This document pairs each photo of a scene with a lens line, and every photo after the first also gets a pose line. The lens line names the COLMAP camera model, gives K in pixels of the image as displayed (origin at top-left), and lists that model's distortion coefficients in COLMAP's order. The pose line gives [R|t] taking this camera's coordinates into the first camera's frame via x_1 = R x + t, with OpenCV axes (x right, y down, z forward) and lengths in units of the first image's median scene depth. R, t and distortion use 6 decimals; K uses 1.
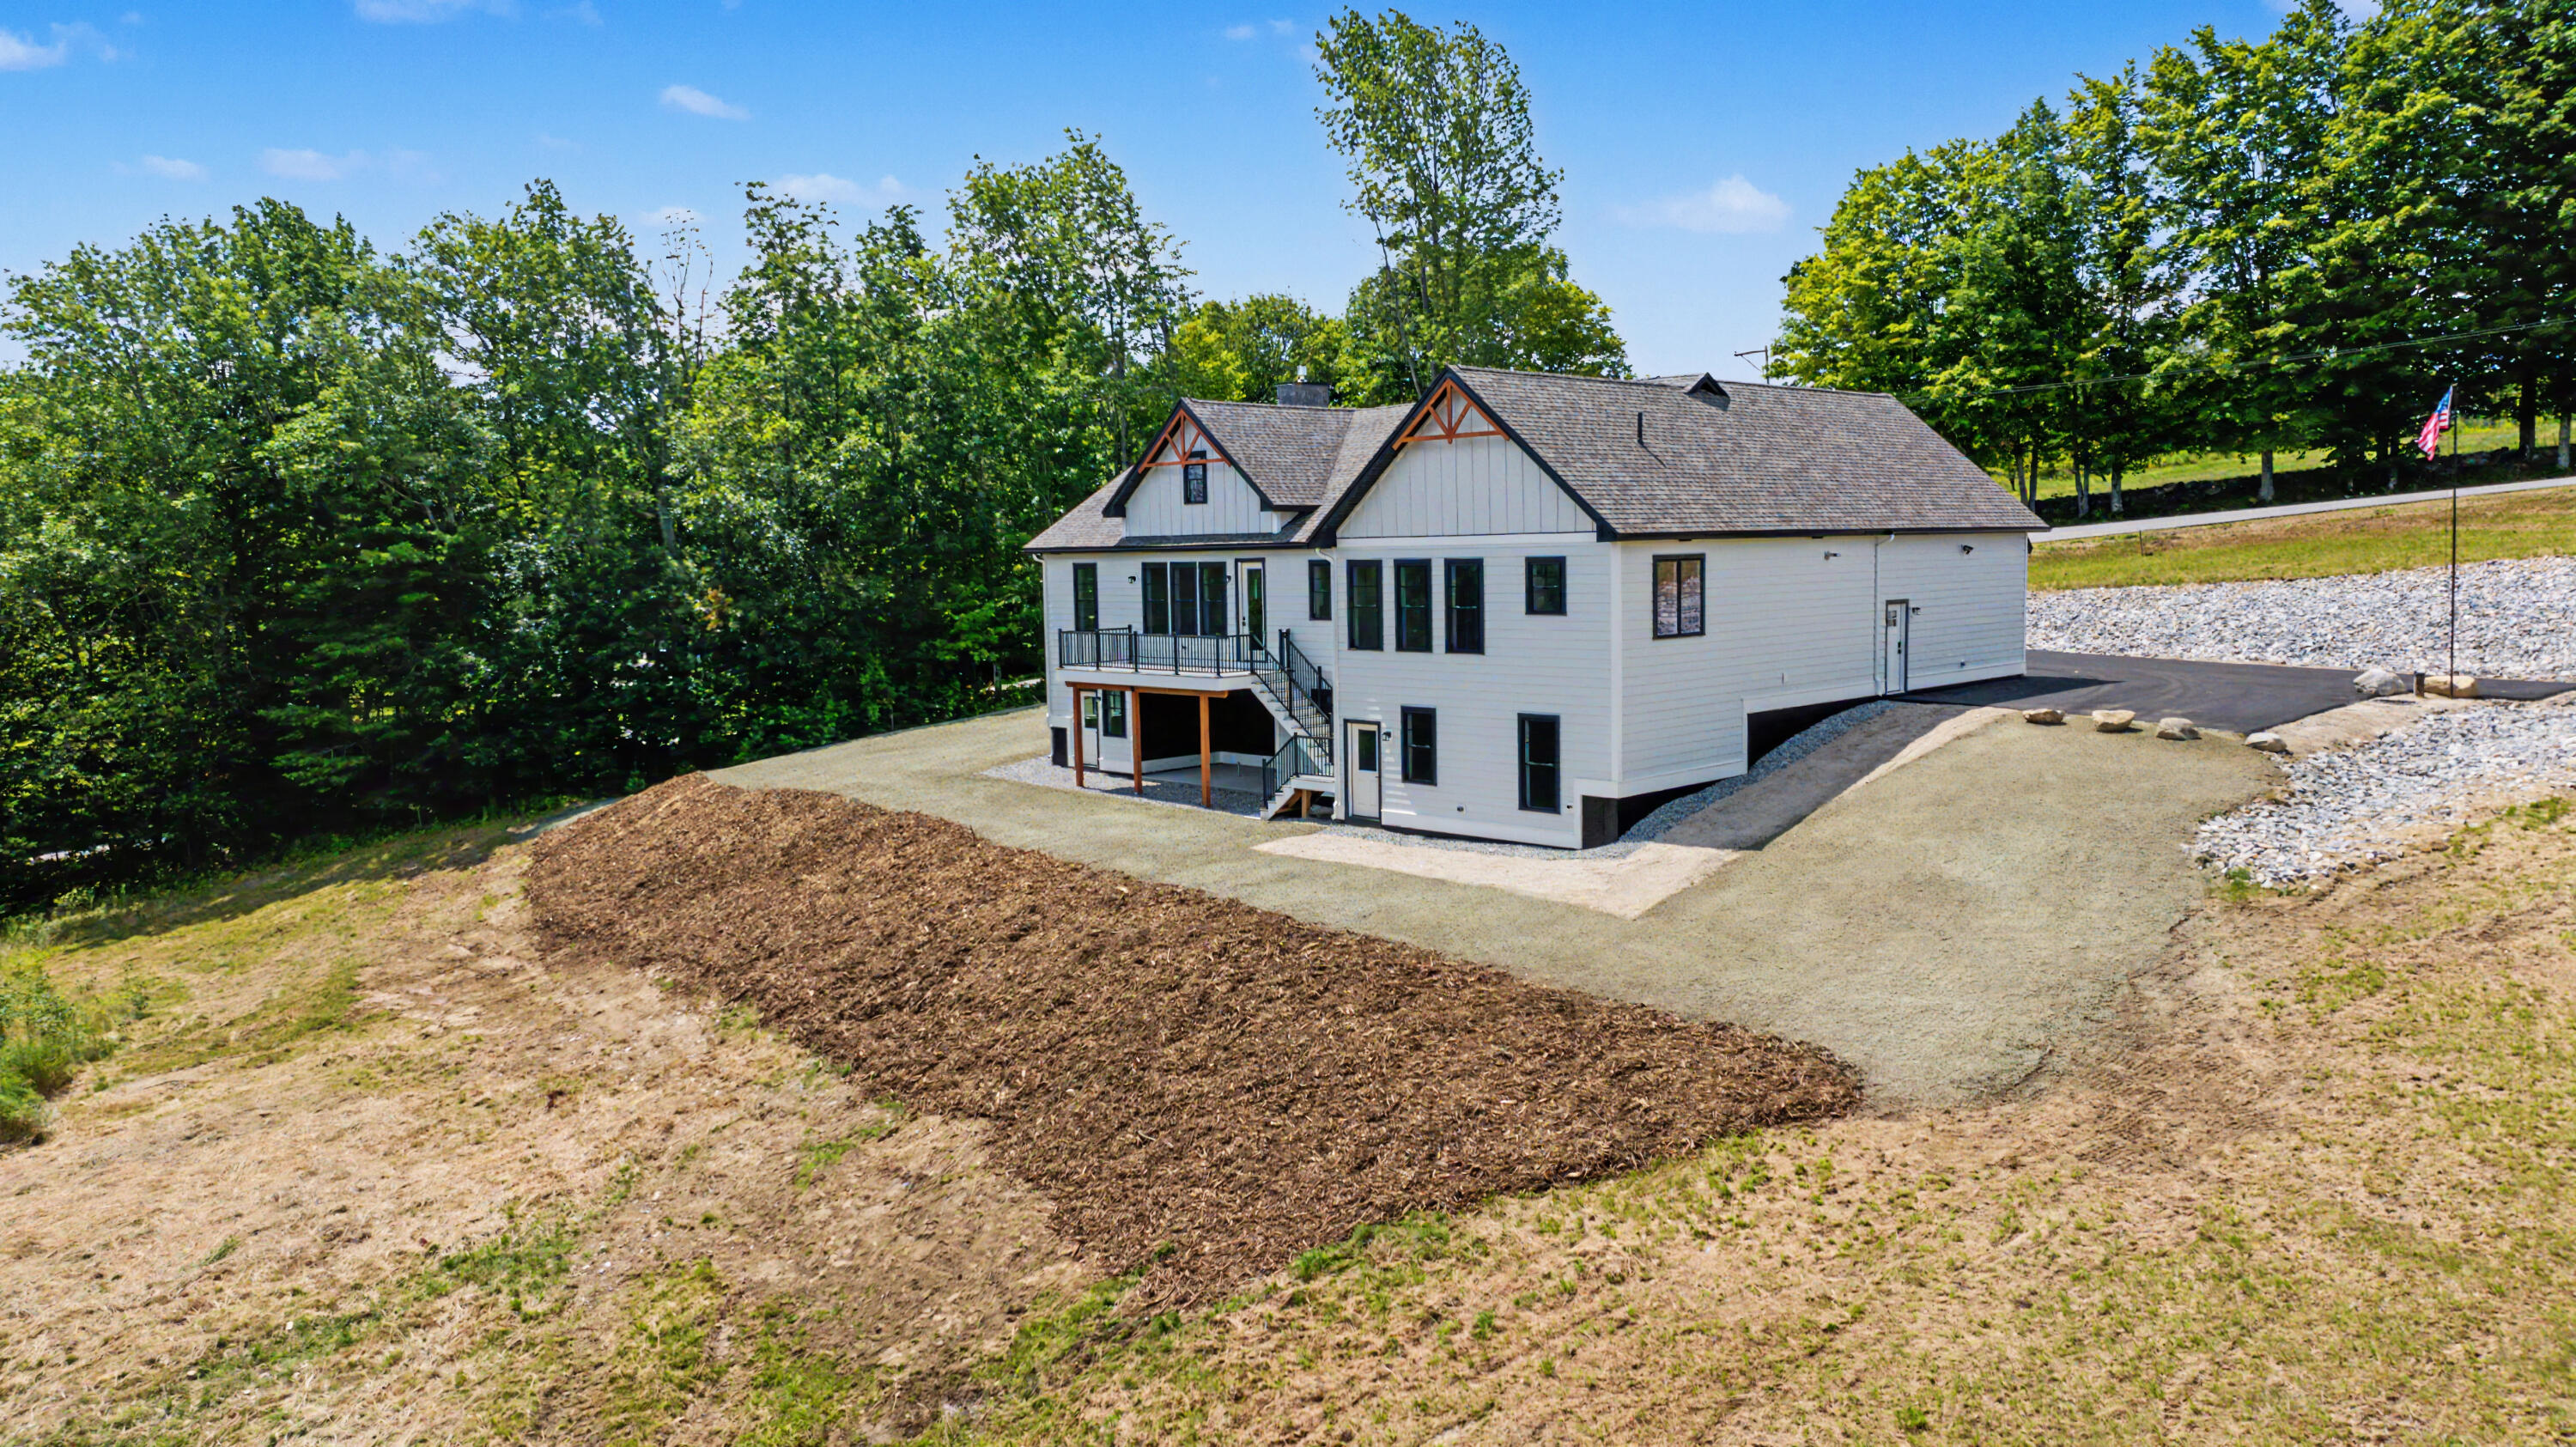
lens RADIAL K [[1813.8, 0, 1296.9], [0, 1813.8, 723.4], [0, 0, 1]] dist [-0.008735, -0.025263]
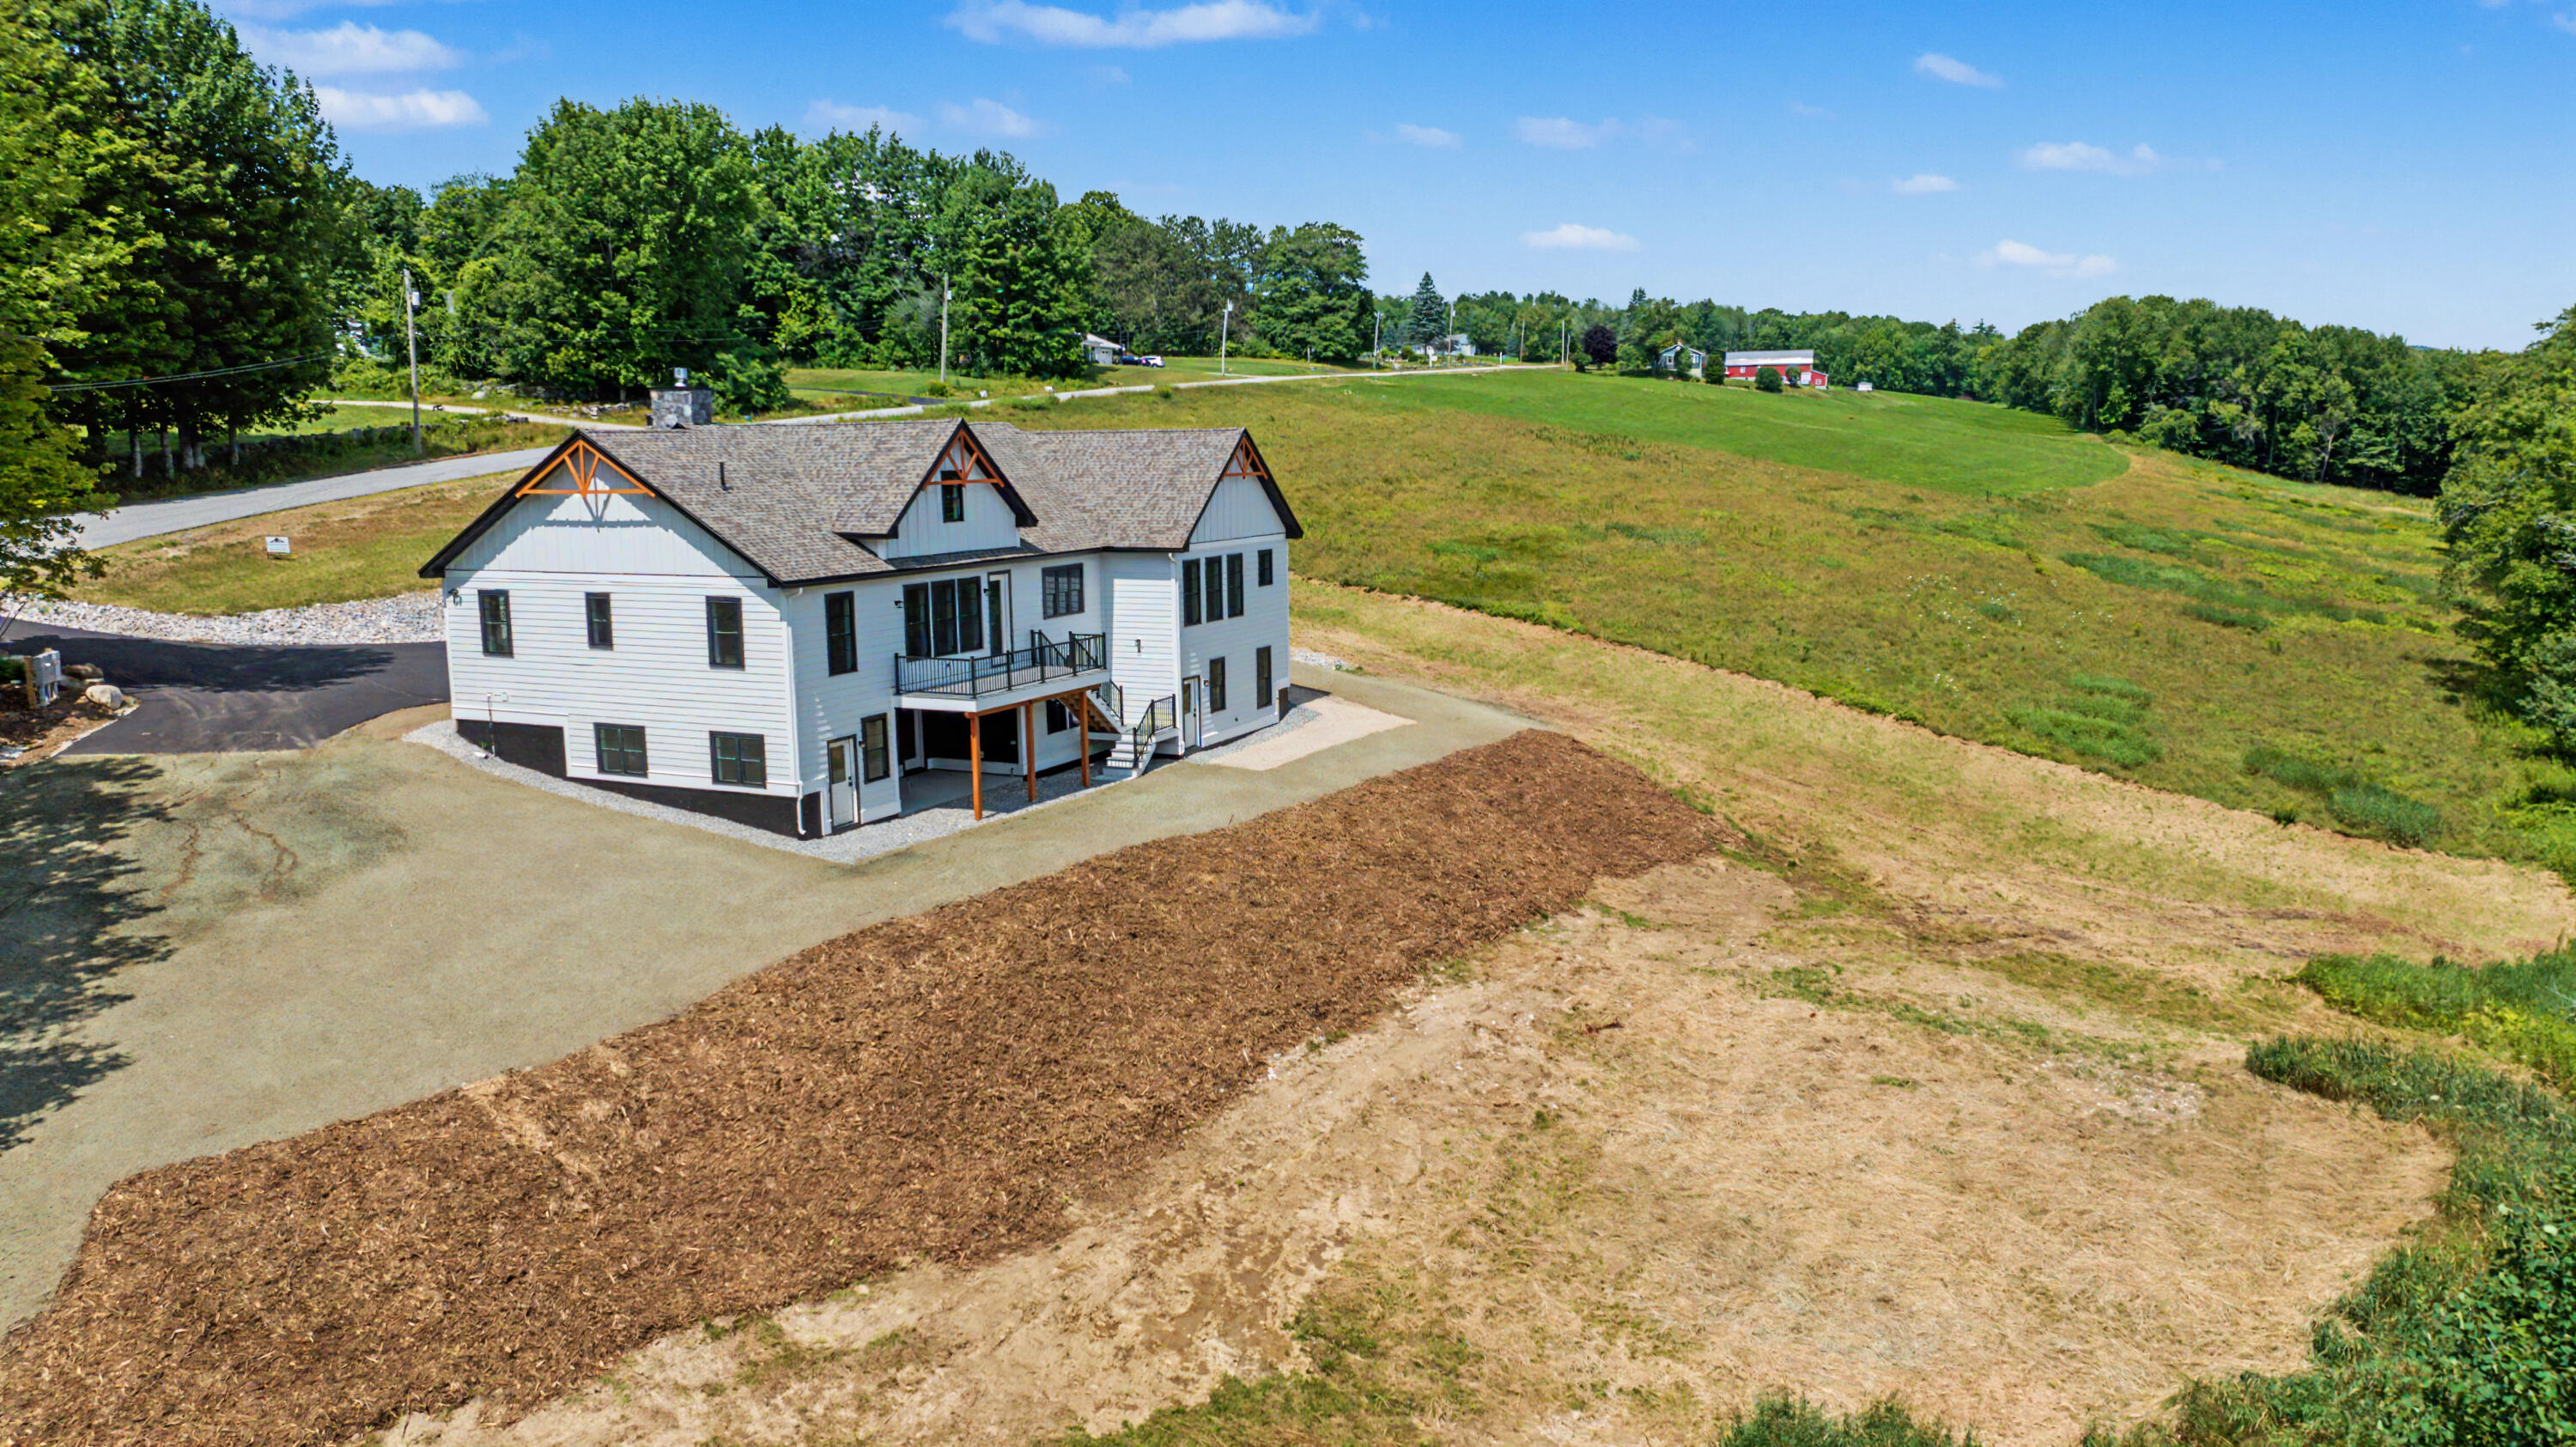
lens RADIAL K [[1813.8, 0, 1296.9], [0, 1813.8, 723.4], [0, 0, 1]] dist [-0.008735, -0.025263]
pose [[-0.341736, -0.118158, 0.932338, -1.089847], [0.111079, 0.980033, 0.164917, -0.157784], [-0.933208, 0.159921, -0.321788, 1.174281]]
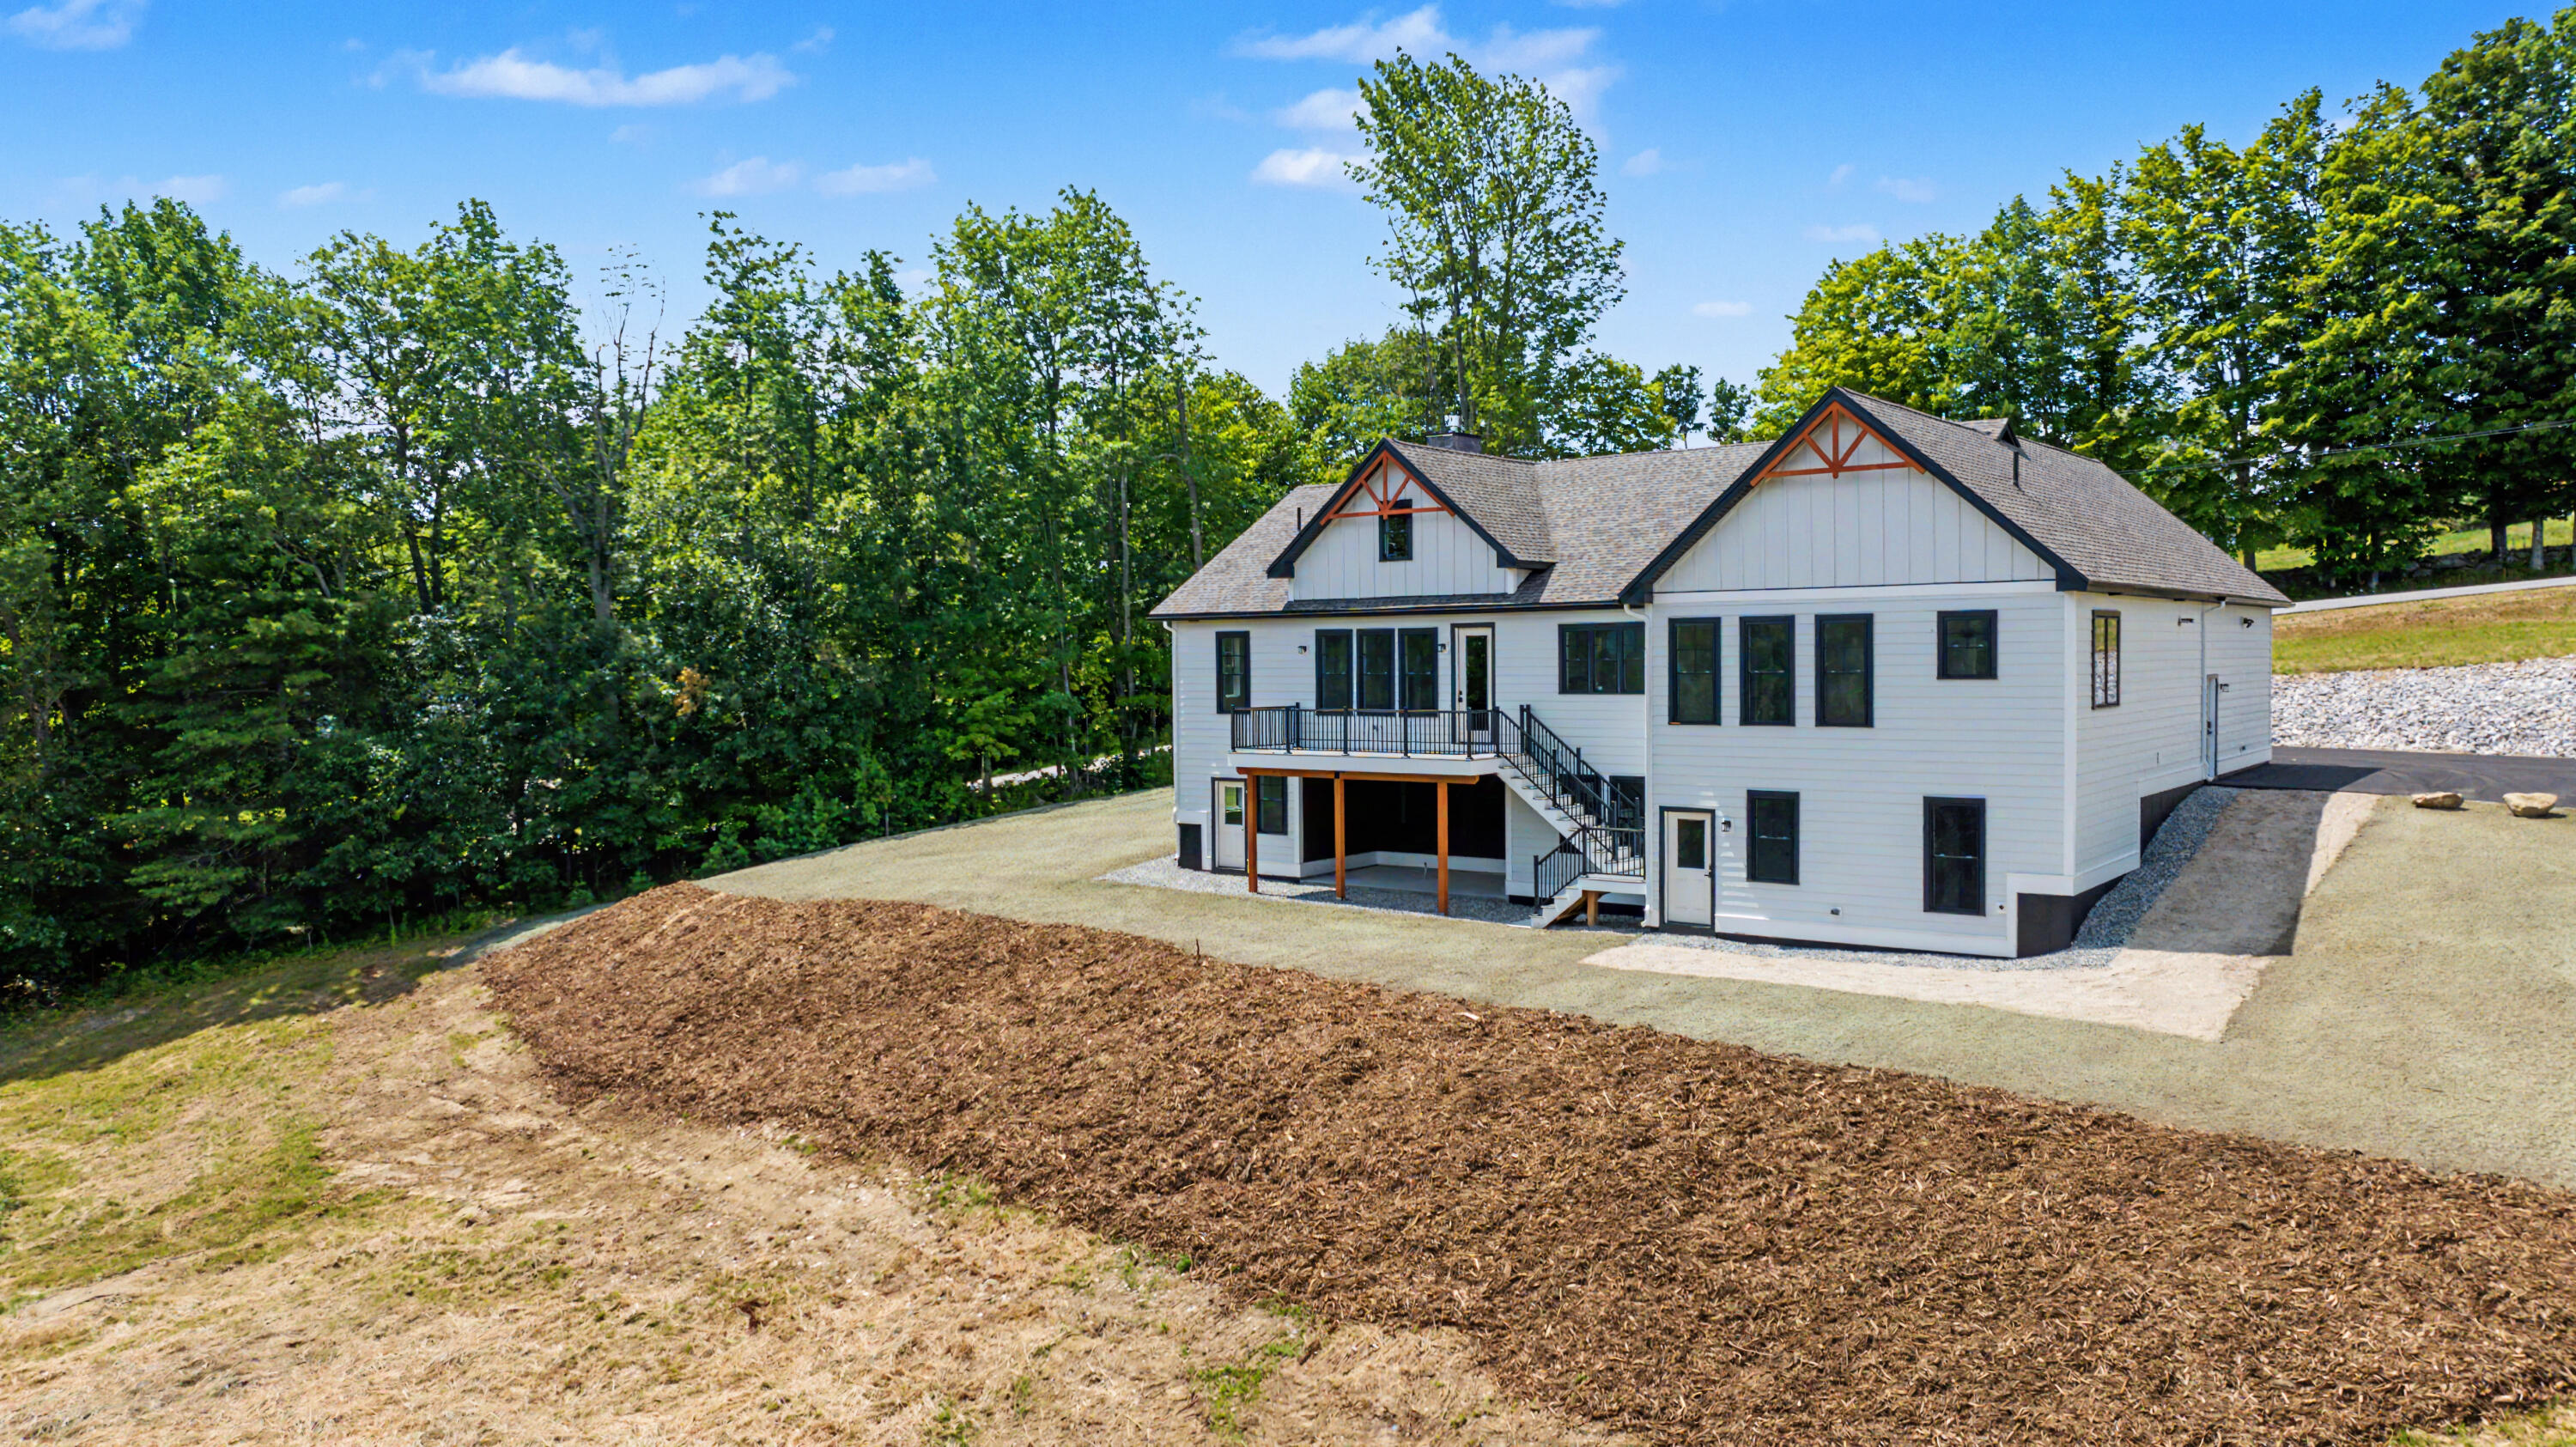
lens RADIAL K [[1811.3, 0, 1295.3], [0, 1811.3, 726.9], [0, 0, 1]] dist [-0.032192, 0.033623]
pose [[0.990233, 0.004073, 0.139361, -0.223688], [0.004407, 0.998159, -0.060488, 0.009238], [-0.139351, 0.060511, 0.988392, 0.165502]]
